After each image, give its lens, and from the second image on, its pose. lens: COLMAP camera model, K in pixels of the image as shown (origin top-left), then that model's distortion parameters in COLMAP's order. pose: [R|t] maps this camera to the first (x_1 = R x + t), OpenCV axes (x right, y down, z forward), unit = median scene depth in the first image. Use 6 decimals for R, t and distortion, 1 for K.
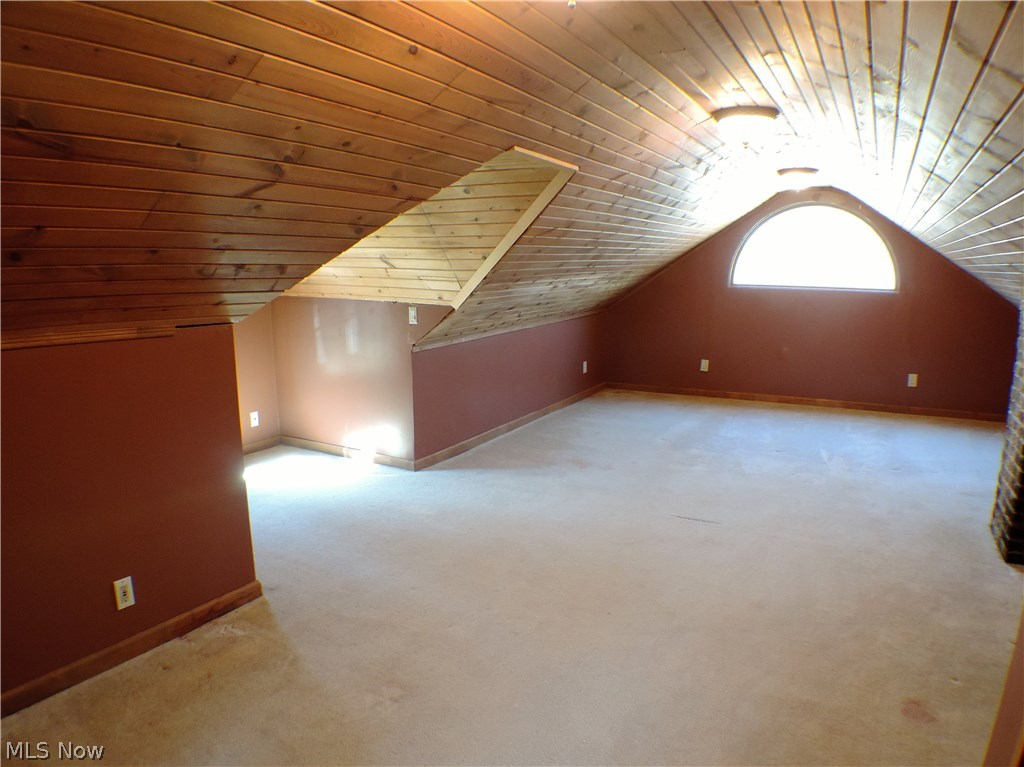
lens RADIAL K [[664.3, 0, 490.8], [0, 664.3, 385.5], [0, 0, 1]] dist [-0.171552, 0.028392]
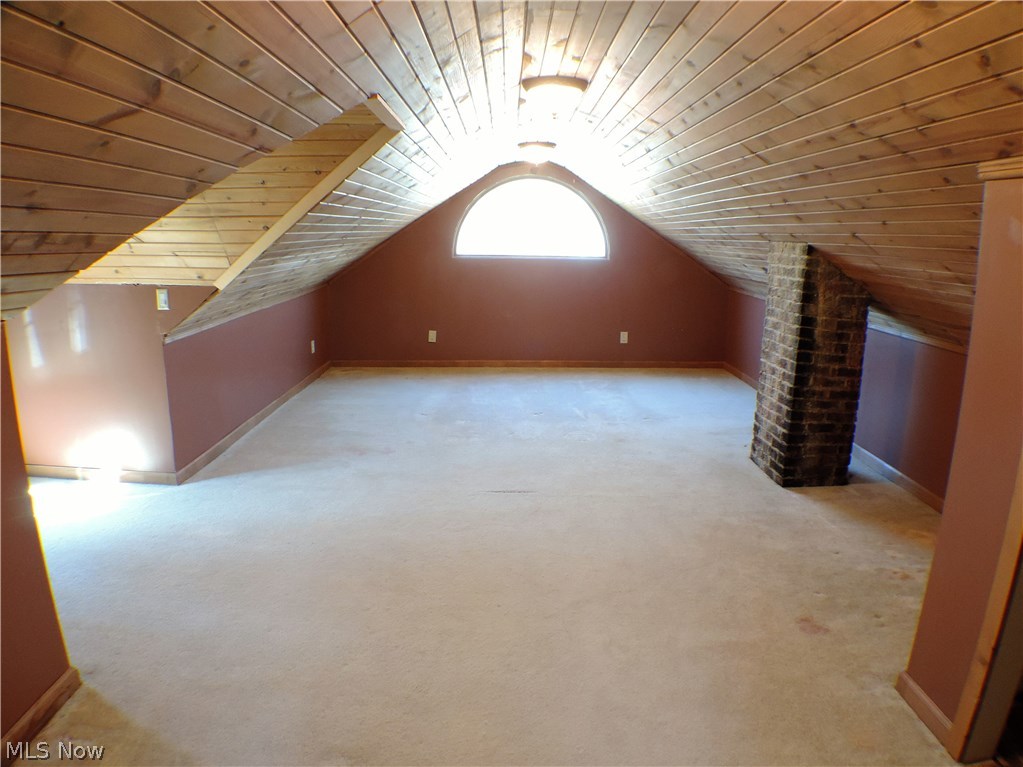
lens RADIAL K [[658.9, 0, 502.3], [0, 658.9, 386.2], [0, 0, 1]] dist [-0.176252, 0.026292]
pose [[0.861487, -0.095502, 0.498718, -0.151552], [0.074284, 0.995291, 0.062275, -0.015375], [-0.502317, -0.016603, 0.864524, 0.110992]]
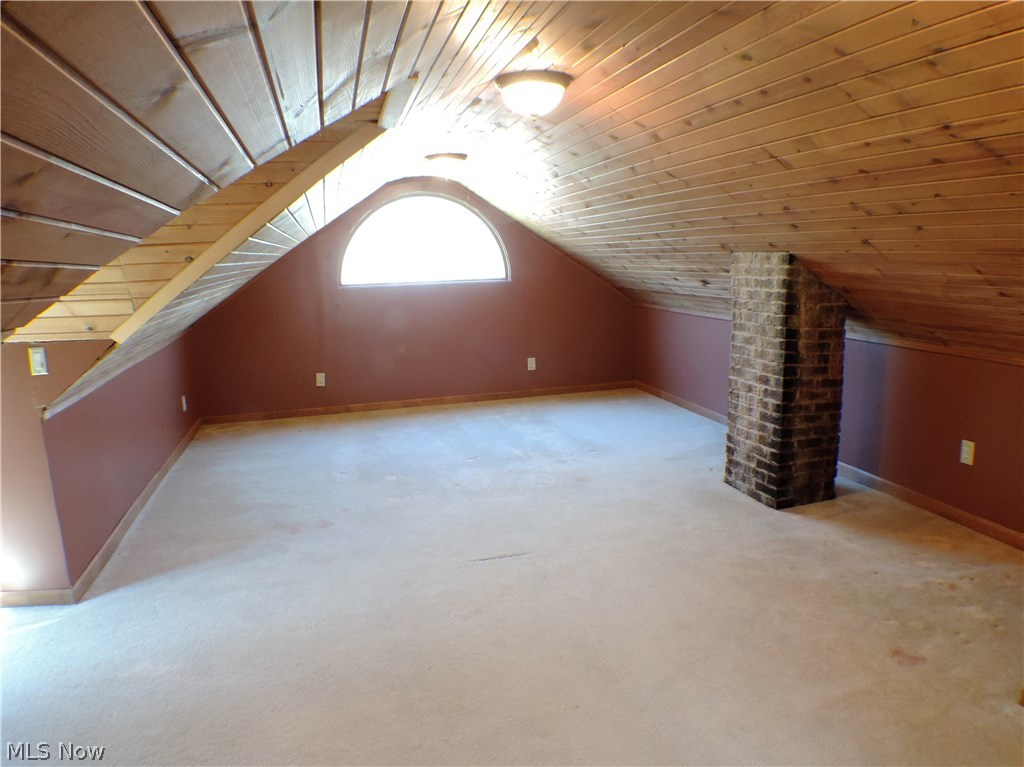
lens RADIAL K [[691.2, 0, 515.8], [0, 691.2, 385.1], [0, 0, 1]] dist [-0.179886, 0.031357]
pose [[0.695254, -0.138951, 0.705205, -0.223316], [0.149320, 0.987653, 0.047391, -0.045502], [-0.703083, 0.072353, 0.707418, 0.276309]]
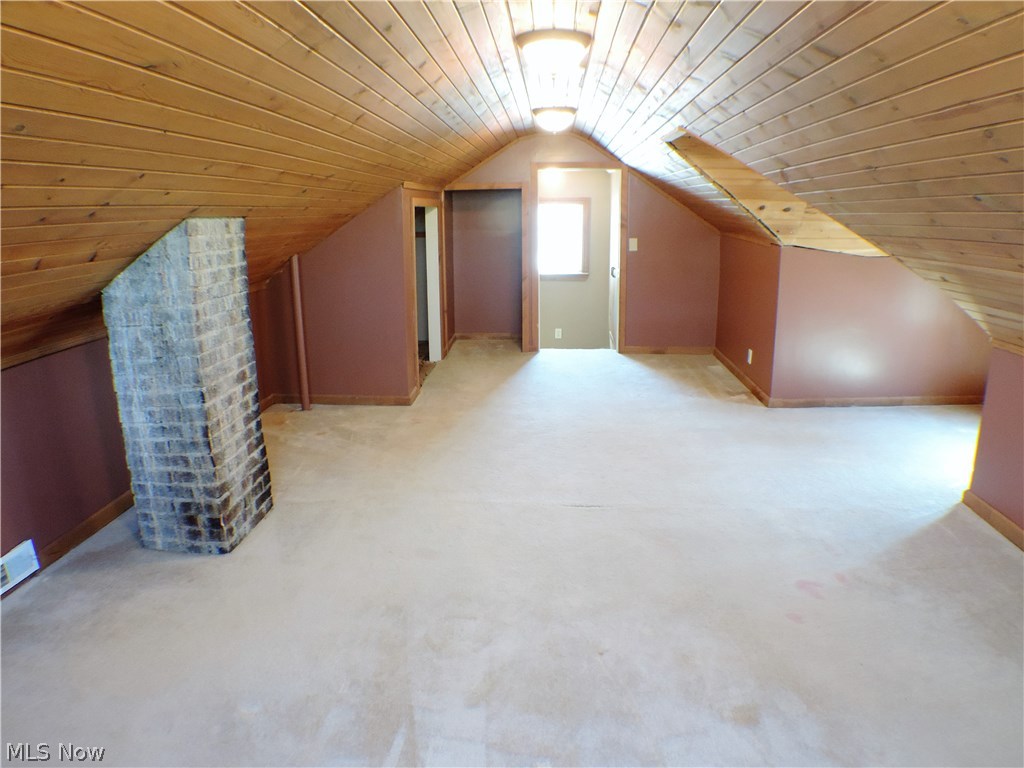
lens RADIAL K [[691.2, 0, 515.8], [0, 691.2, 385.6], [0, 0, 1]] dist [-0.179886, 0.031357]
pose [[-0.886488, 0.119490, -0.447058, 0.660906], [-0.073573, 0.917404, 0.391097, -0.246516], [0.456865, 0.379594, -0.804477, 1.347096]]
